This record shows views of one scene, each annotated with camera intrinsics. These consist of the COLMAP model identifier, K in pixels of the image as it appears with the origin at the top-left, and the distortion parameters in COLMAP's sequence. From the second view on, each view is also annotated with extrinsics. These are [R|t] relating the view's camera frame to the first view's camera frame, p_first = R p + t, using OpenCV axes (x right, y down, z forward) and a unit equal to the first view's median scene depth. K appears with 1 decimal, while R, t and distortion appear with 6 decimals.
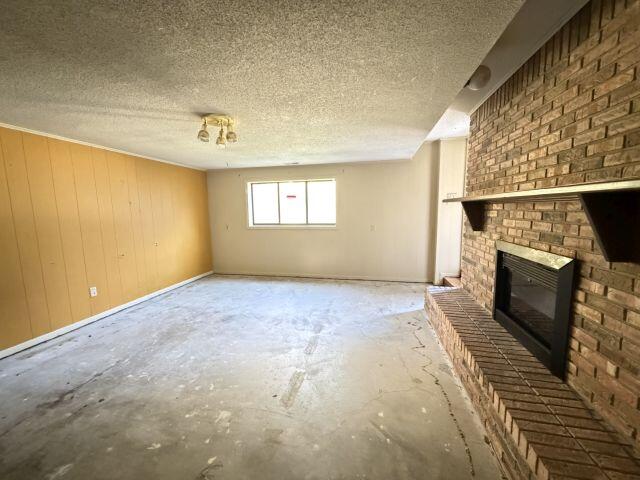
lens RADIAL K [[255.8, 0, 318.2], [0, 255.8, 239.7], [0, 0, 1]] dist [-0.000742, -0.000171]
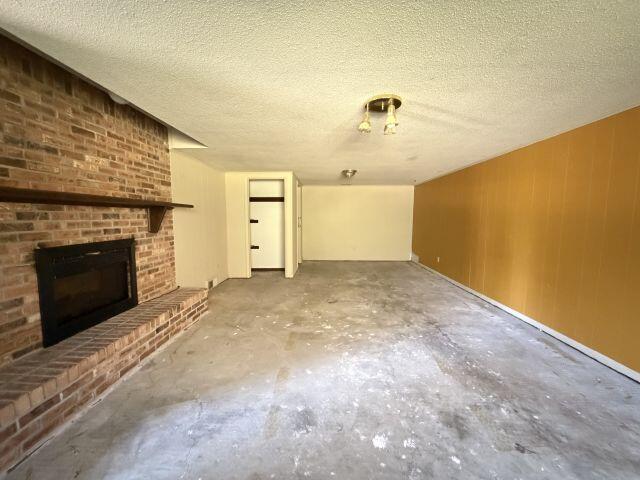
lens RADIAL K [[255.8, 0, 318.2], [0, 255.8, 239.7], [0, 0, 1]] dist [-0.000742, -0.000171]
pose [[-0.982825, 0.024587, -0.182897, 0.006503], [-0.013870, 0.978440, 0.206067, -0.232111], [0.184020, 0.205064, -0.961293, 2.258243]]
